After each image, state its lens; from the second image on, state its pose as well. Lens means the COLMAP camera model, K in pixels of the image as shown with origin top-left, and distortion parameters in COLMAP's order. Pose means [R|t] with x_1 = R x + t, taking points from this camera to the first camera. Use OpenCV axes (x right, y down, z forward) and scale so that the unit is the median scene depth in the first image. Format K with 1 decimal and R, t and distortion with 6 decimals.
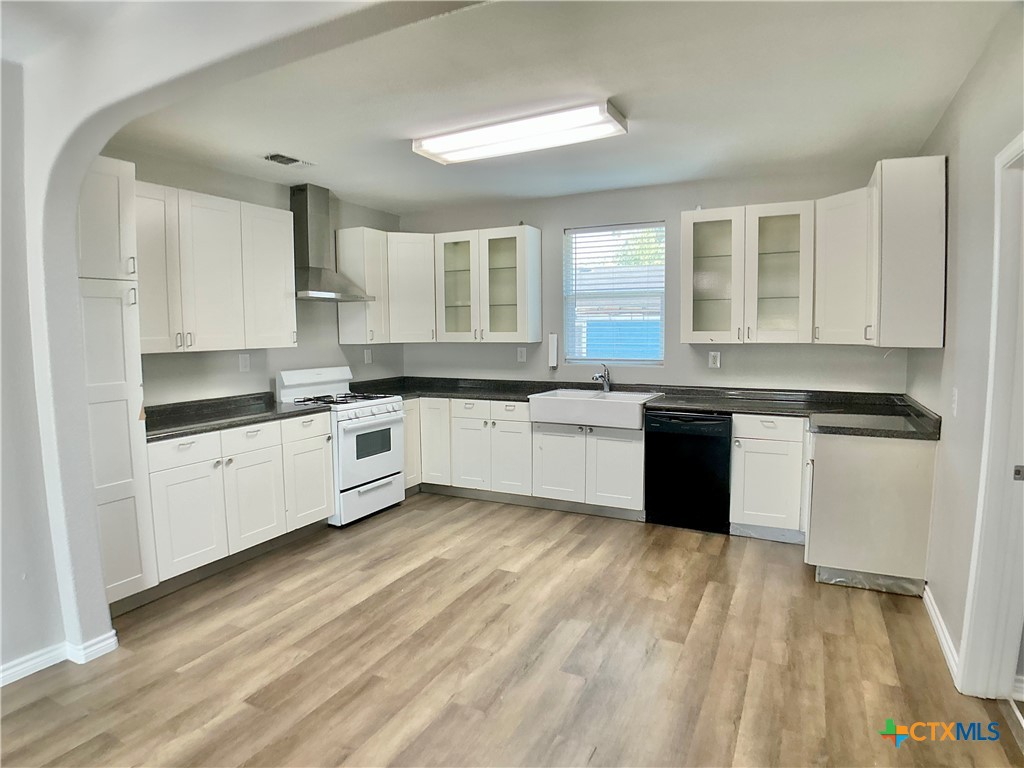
lens RADIAL K [[592.1, 0, 507.6], [0, 592.1, 389.7], [0, 0, 1]] dist [-0.066113, -0.009402]
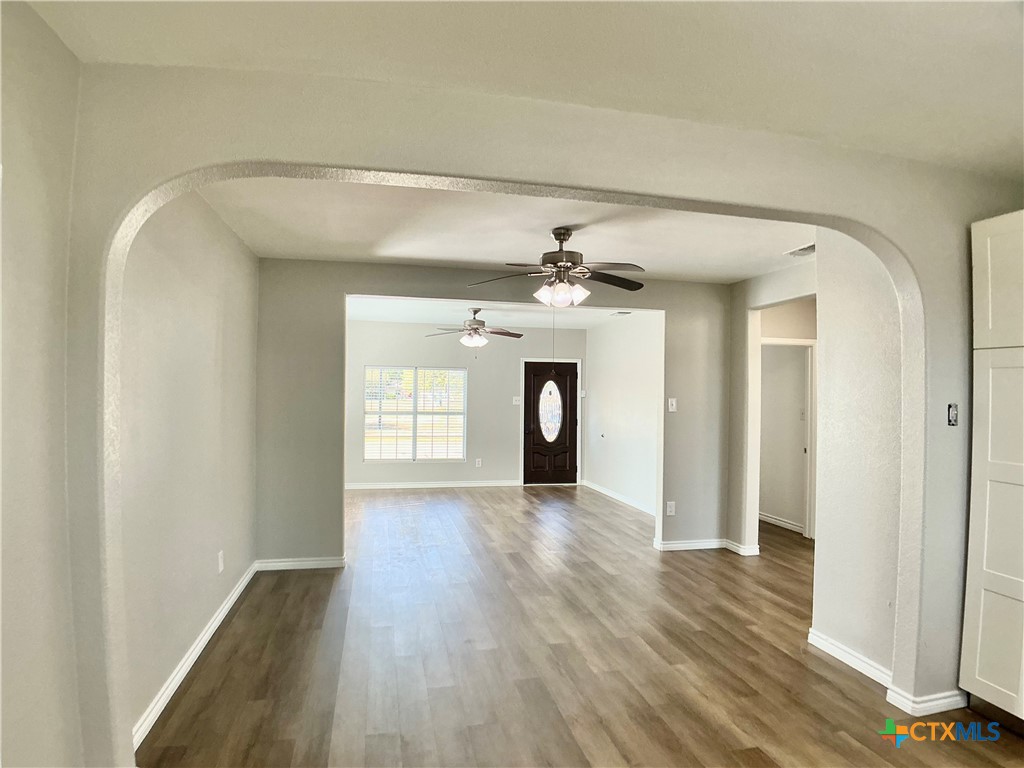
lens RADIAL K [[592.1, 0, 507.6], [0, 592.1, 386.1], [0, 0, 1]] dist [-0.066113, -0.009402]
pose [[-0.781858, -0.008703, -0.623395, 0.361914], [-0.069522, 0.994883, 0.073305, -0.107458], [0.619568, 0.100654, -0.778463, 0.941927]]
